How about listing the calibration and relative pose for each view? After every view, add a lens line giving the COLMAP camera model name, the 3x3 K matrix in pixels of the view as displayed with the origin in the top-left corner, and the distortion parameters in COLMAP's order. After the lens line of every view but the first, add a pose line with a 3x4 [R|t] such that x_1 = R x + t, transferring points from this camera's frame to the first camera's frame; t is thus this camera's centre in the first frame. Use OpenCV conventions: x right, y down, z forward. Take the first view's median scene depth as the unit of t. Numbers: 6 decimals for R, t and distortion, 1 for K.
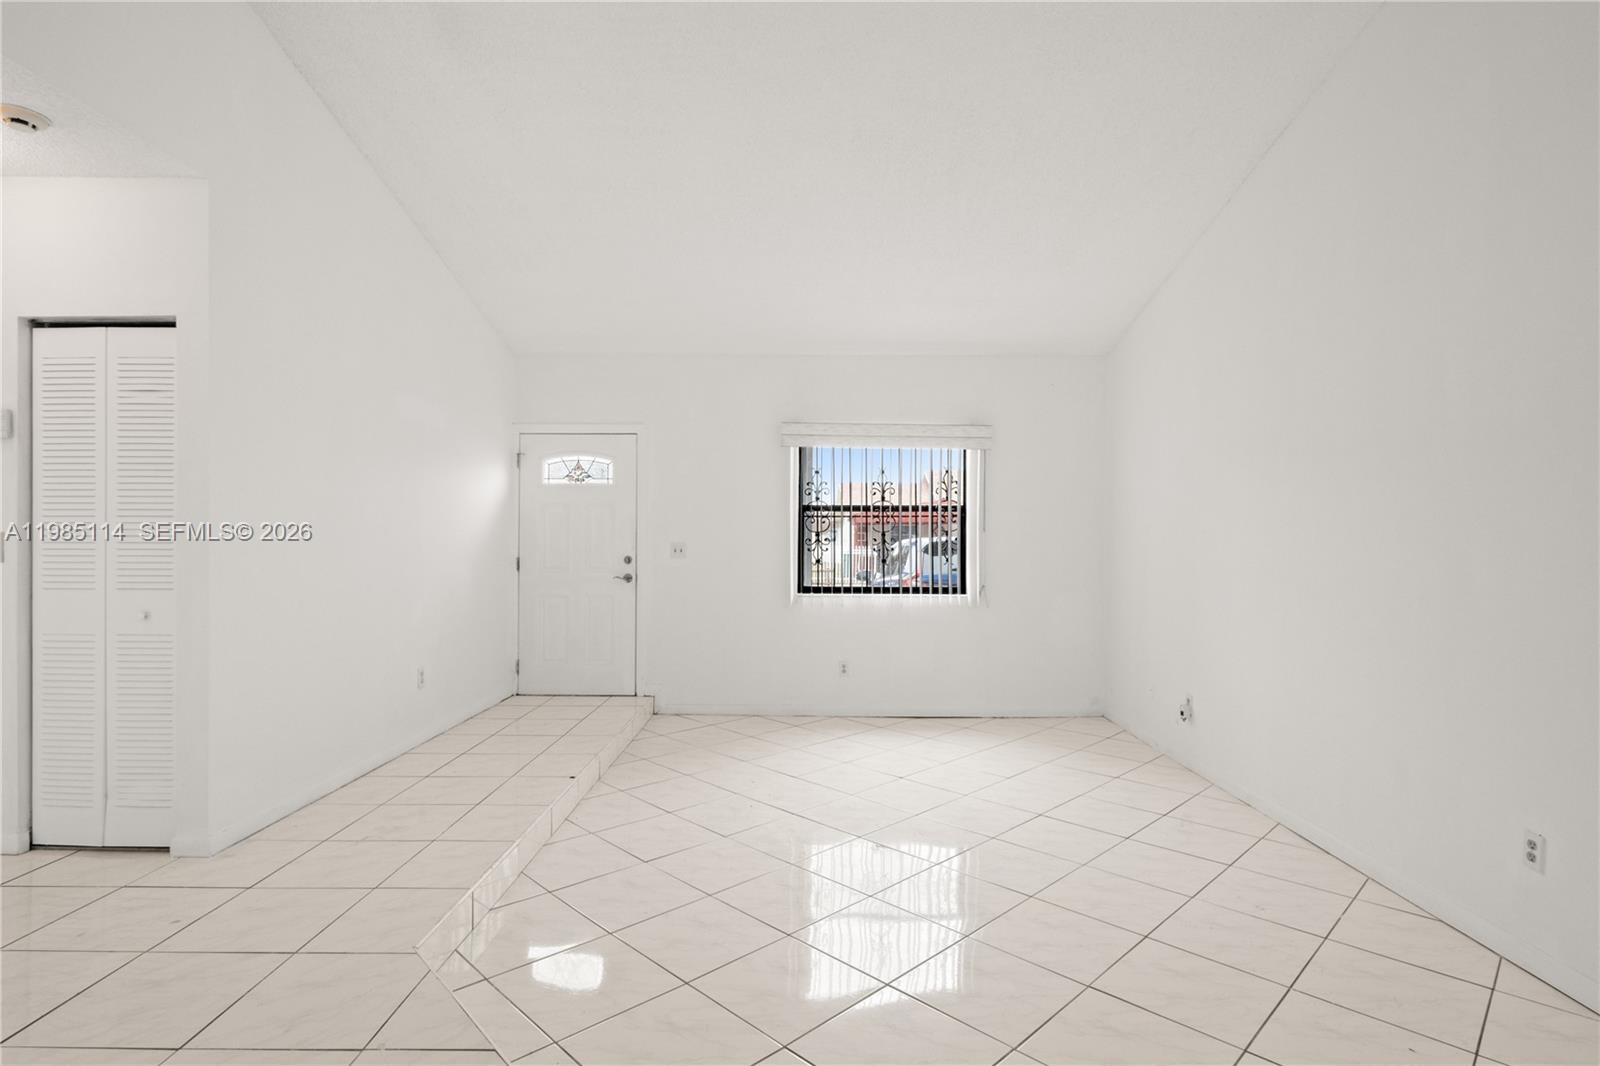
lens RADIAL K [[807.2, 0, 792.5], [0, 807.2, 545.1], [0, 0, 1]] dist [-0.002920, -0.000983]
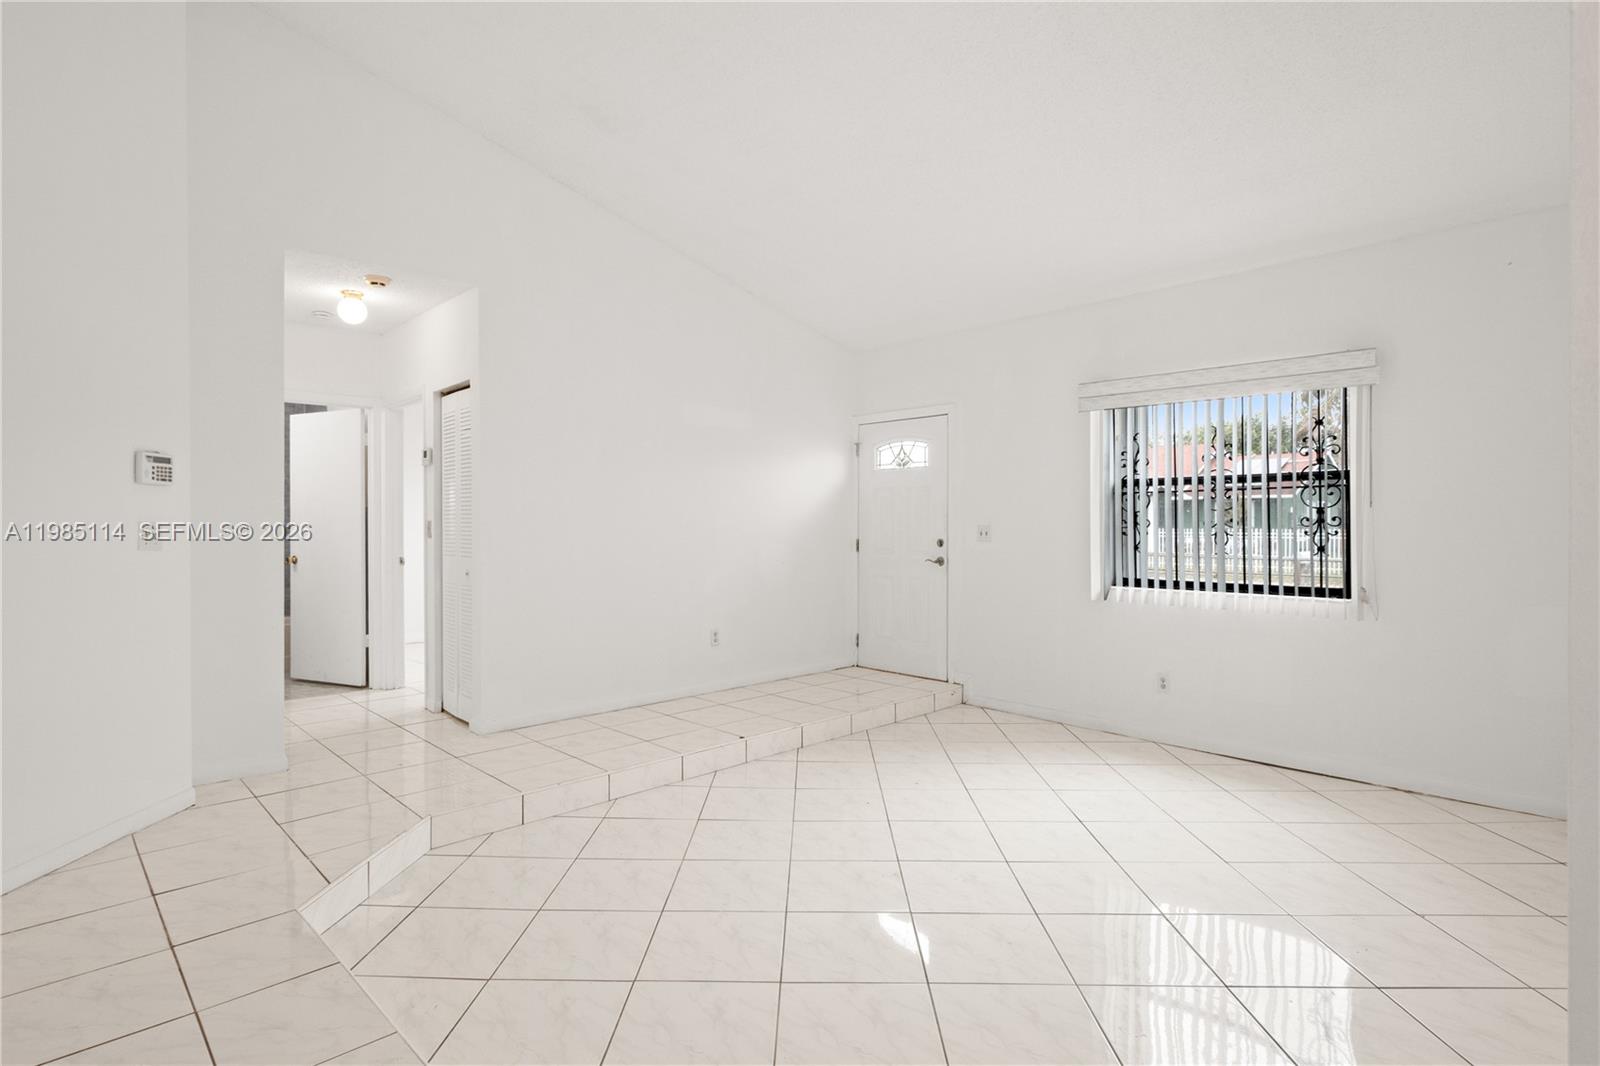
lens RADIAL K [[807.2, 0, 786.1], [0, 807.2, 531.3], [0, 0, 1]] dist [-0.002920, -0.000983]
pose [[0.688022, 0.003660, -0.725680, 0.382123], [0.000462, 0.999985, 0.005482, -0.001278], [0.725689, -0.004106, 0.688010, 0.185863]]
